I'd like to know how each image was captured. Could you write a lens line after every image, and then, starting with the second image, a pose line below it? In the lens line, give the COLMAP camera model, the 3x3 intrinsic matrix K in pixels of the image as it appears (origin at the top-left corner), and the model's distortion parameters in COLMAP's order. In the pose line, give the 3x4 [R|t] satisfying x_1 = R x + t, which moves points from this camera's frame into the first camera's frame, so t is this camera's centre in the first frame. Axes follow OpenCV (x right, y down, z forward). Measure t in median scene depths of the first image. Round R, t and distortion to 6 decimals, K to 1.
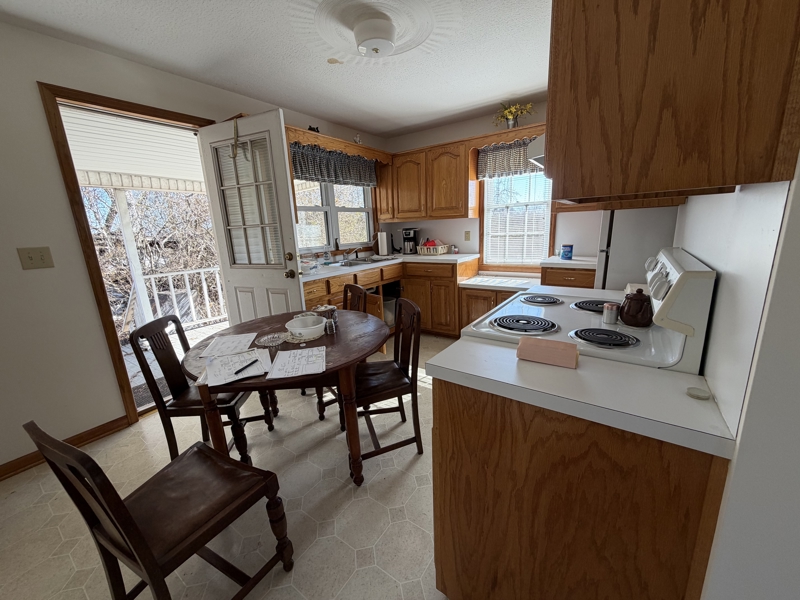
lens RADIAL K [[318.9, 0, 400.0], [0, 318.9, 300.0], [0, 0, 1]] dist [-0.001358, -0.000581]
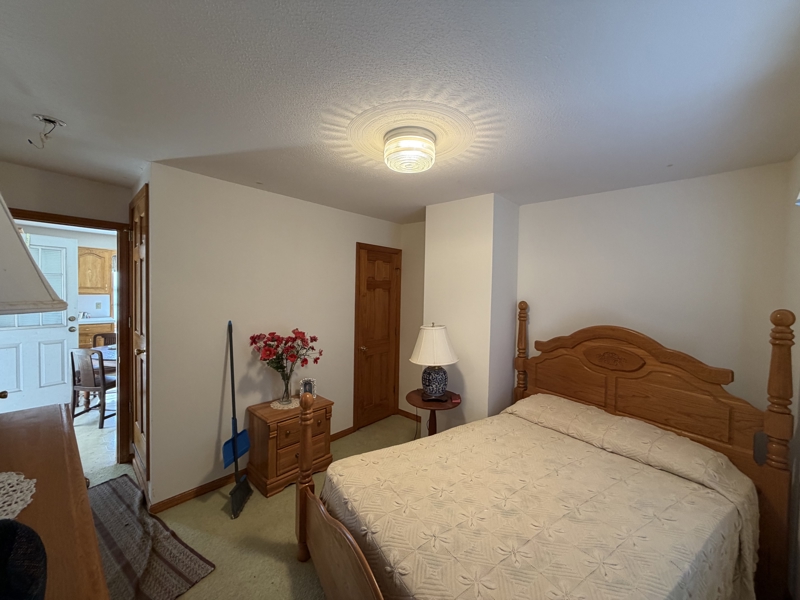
lens RADIAL K [[318.9, 0, 400.0], [0, 318.9, 300.0], [0, 0, 1]] dist [-0.001358, -0.000581]
pose [[0.112312, 0.016314, 0.993539, -1.630690], [0.195097, 0.980042, -0.038146, 0.149380], [-0.974332, 0.198121, 0.106888, -0.777300]]
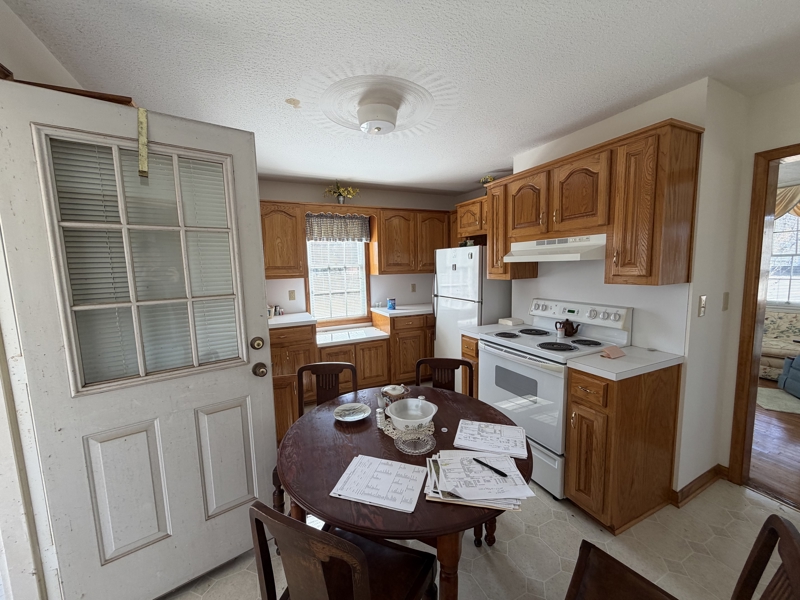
lens RADIAL K [[318.9, 0, 400.0], [0, 318.9, 300.0], [0, 0, 1]] dist [-0.001358, -0.000581]
pose [[0.490908, -0.065678, 0.868732, -0.691597], [0.199373, 0.979162, -0.038637, -0.126212], [-0.848092, 0.192169, 0.493773, 0.373792]]
